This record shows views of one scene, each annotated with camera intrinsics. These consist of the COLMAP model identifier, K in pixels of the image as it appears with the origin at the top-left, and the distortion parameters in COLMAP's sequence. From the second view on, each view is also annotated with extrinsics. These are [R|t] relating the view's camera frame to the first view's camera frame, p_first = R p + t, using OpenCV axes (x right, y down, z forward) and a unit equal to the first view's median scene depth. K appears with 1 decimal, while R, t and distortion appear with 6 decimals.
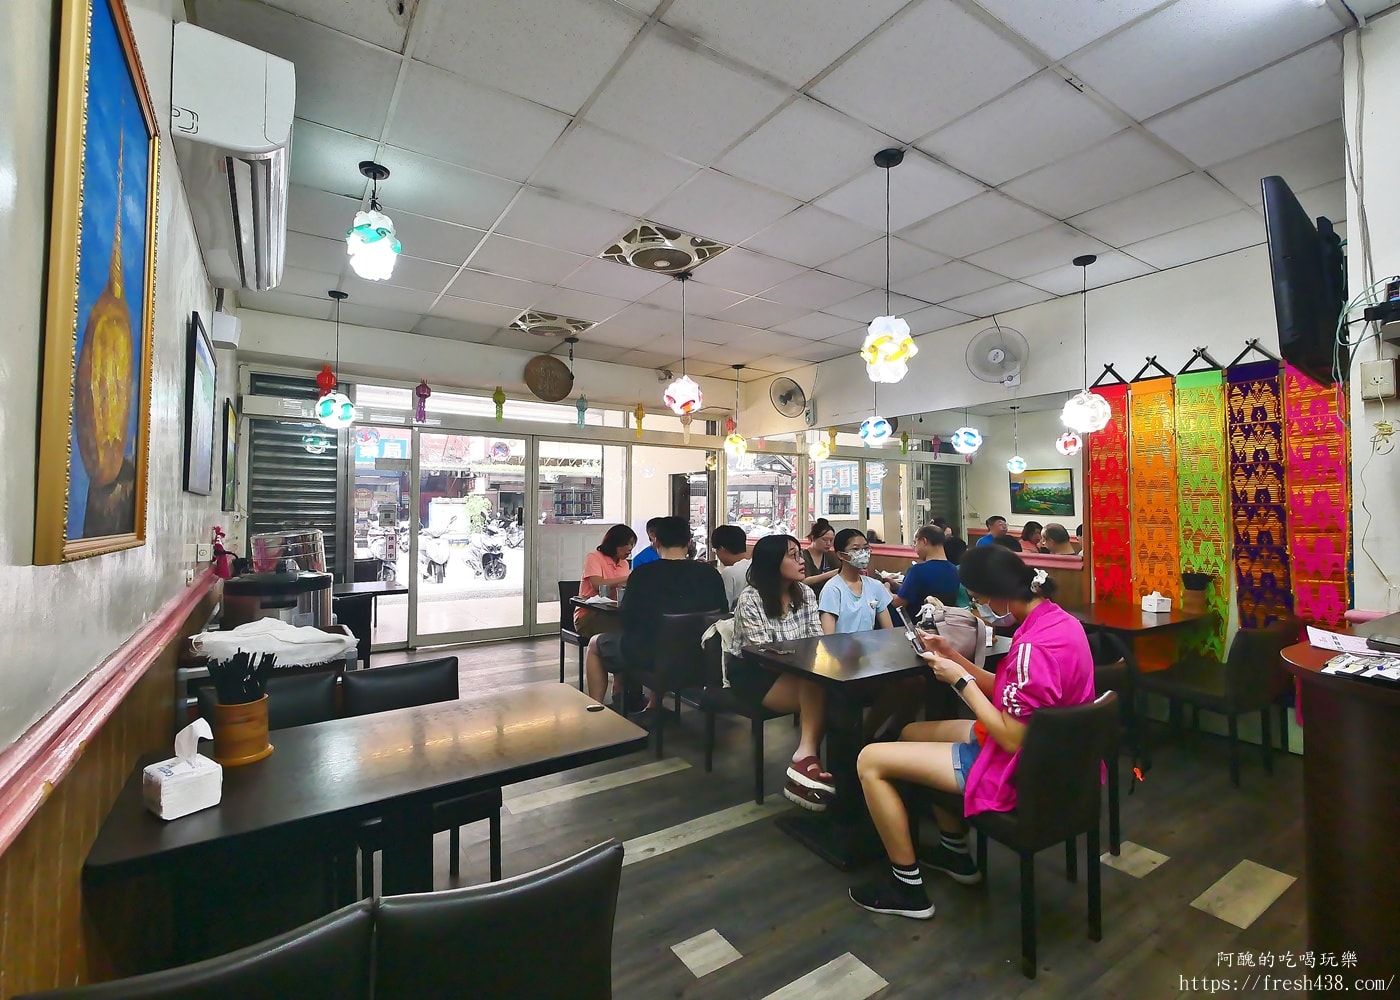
lens RADIAL K [[638.8, 0, 711.3], [0, 638.8, 490.8], [0, 0, 1]] dist [-0.002167, -0.000074]
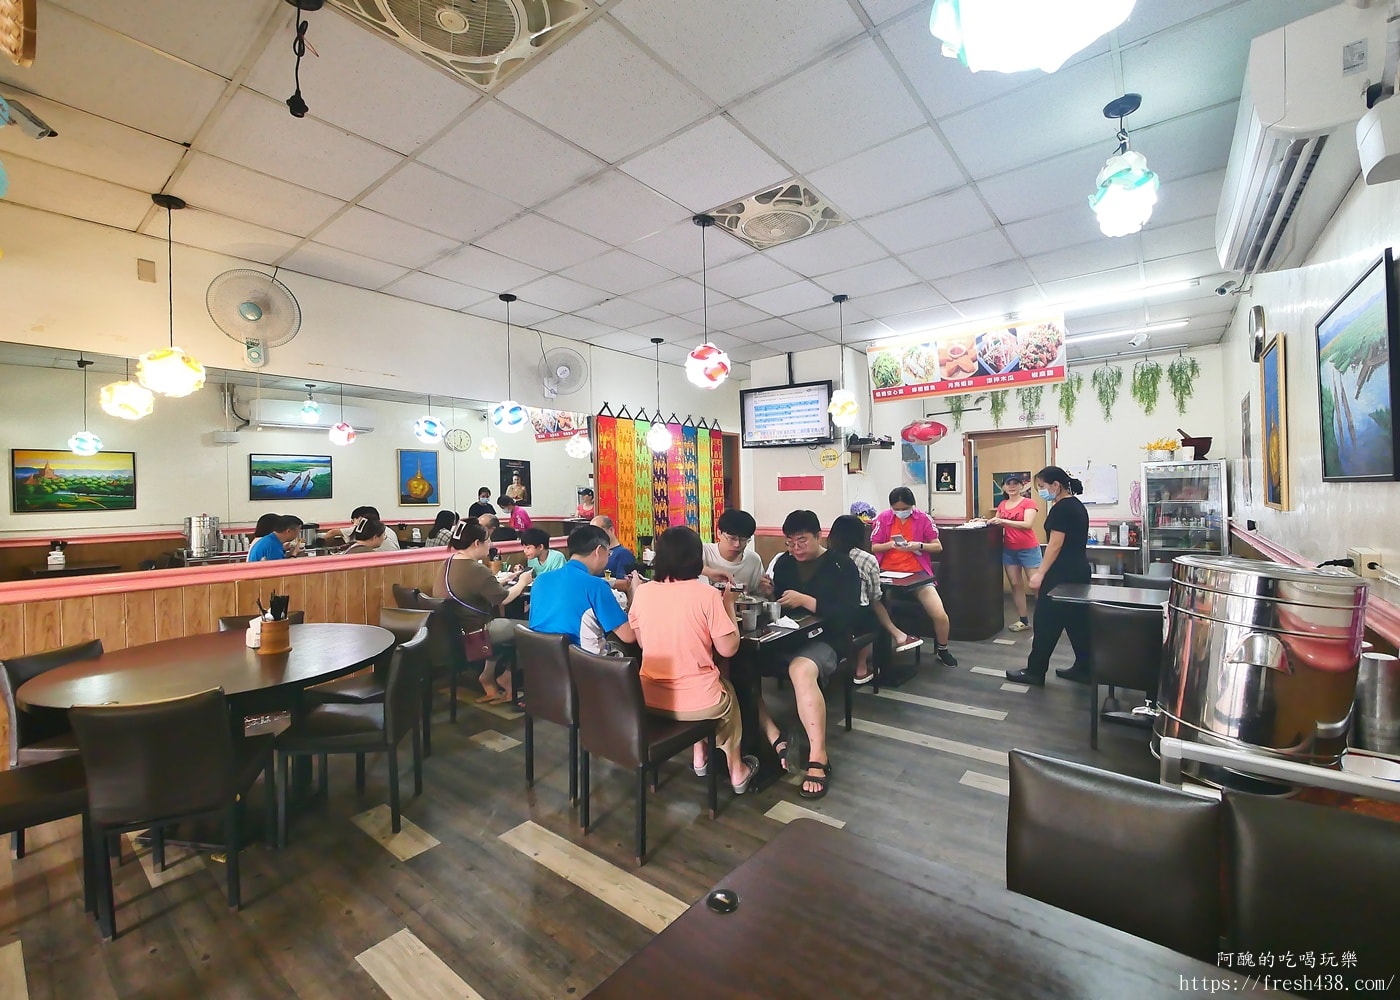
lens RADIAL K [[585.3, 0, 707.6], [0, 585.3, 499.6], [0, 0, 1]] dist [-0.003257, 0.000672]
pose [[-0.305611, -0.012035, 0.952080, -0.775777], [-0.017138, 0.999828, 0.007137, 0.014055], [-0.952002, -0.014136, -0.305765, 1.246551]]
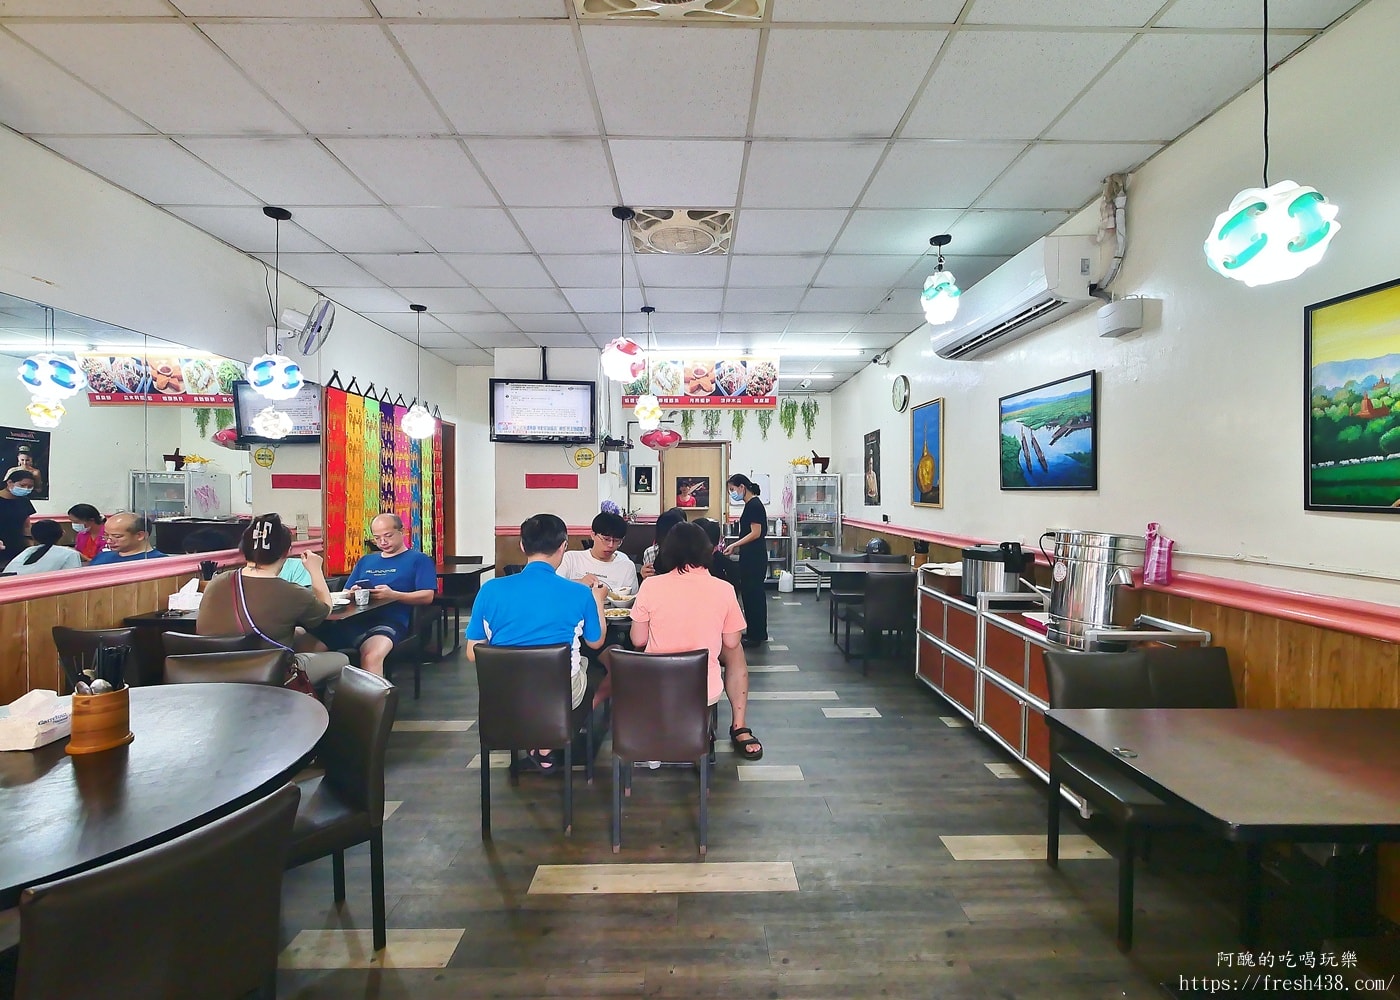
lens RADIAL K [[585.3, 0, 706.2], [0, 585.3, 498.1], [0, 0, 1]] dist [-0.003257, 0.000672]
pose [[-0.833030, -0.016318, 0.552987, -0.557005], [-0.028005, 0.999527, -0.012692, 0.030116], [-0.552518, -0.026060, -0.833093, 1.583411]]
